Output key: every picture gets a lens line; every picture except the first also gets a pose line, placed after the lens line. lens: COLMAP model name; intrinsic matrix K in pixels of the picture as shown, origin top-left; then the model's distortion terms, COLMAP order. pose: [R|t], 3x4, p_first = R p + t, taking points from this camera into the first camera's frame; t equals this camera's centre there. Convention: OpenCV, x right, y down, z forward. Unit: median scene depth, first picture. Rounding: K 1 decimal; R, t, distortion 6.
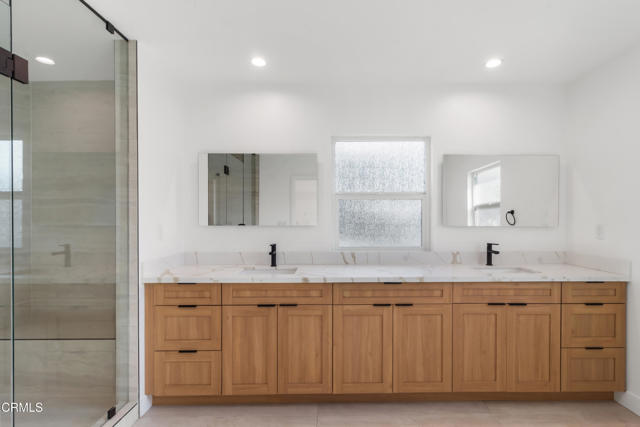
lens RADIAL K [[302.3, 0, 323.6], [0, 302.3, 216.9], [0, 0, 1]] dist [-0.009981, 0.002613]
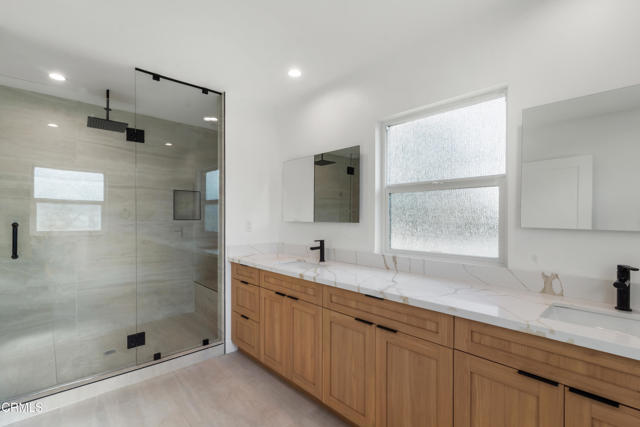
lens RADIAL K [[302.3, 0, 321.5], [0, 302.3, 212.6], [0, 0, 1]] dist [-0.009981, 0.002613]
pose [[0.662132, -0.005267, -0.749368, 0.729865], [0.003821, 0.999986, -0.003652, 0.000107], [0.749377, -0.000445, 0.662143, 0.371986]]
